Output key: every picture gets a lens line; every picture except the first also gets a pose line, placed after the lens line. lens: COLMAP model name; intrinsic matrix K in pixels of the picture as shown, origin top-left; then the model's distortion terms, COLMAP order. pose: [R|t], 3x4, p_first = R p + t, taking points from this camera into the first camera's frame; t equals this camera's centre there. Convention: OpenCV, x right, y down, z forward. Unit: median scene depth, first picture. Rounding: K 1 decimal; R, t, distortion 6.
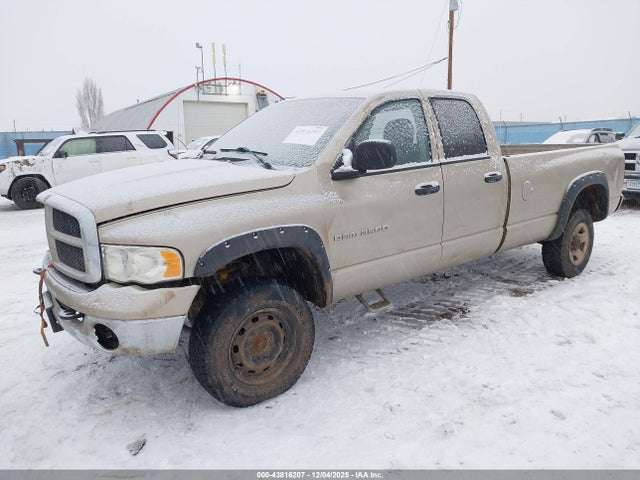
lens RADIAL K [[506.0, 0, 318.6], [0, 506.0, 242.7], [0, 0, 1]] dist [0.005714, 0.000887]
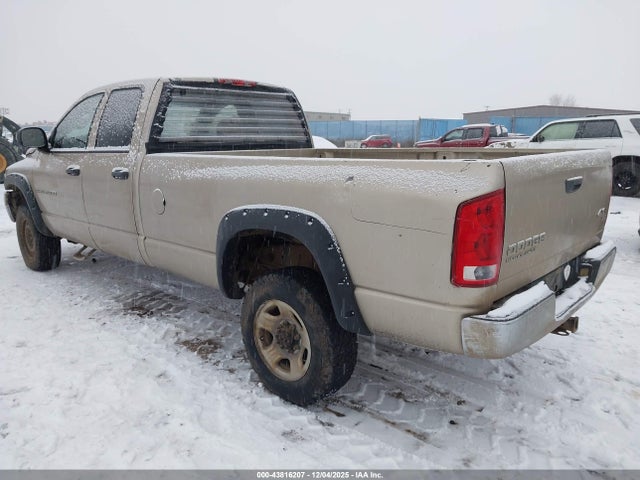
lens RADIAL K [[506.0, 0, 318.3], [0, 506.0, 239.5], [0, 0, 1]] dist [0.005714, 0.000887]
pose [[0.141899, 0.234047, -0.961814, 1.153270], [-0.205174, 0.957500, 0.202727, -0.243955], [0.968384, 0.168573, 0.183889, 1.073713]]
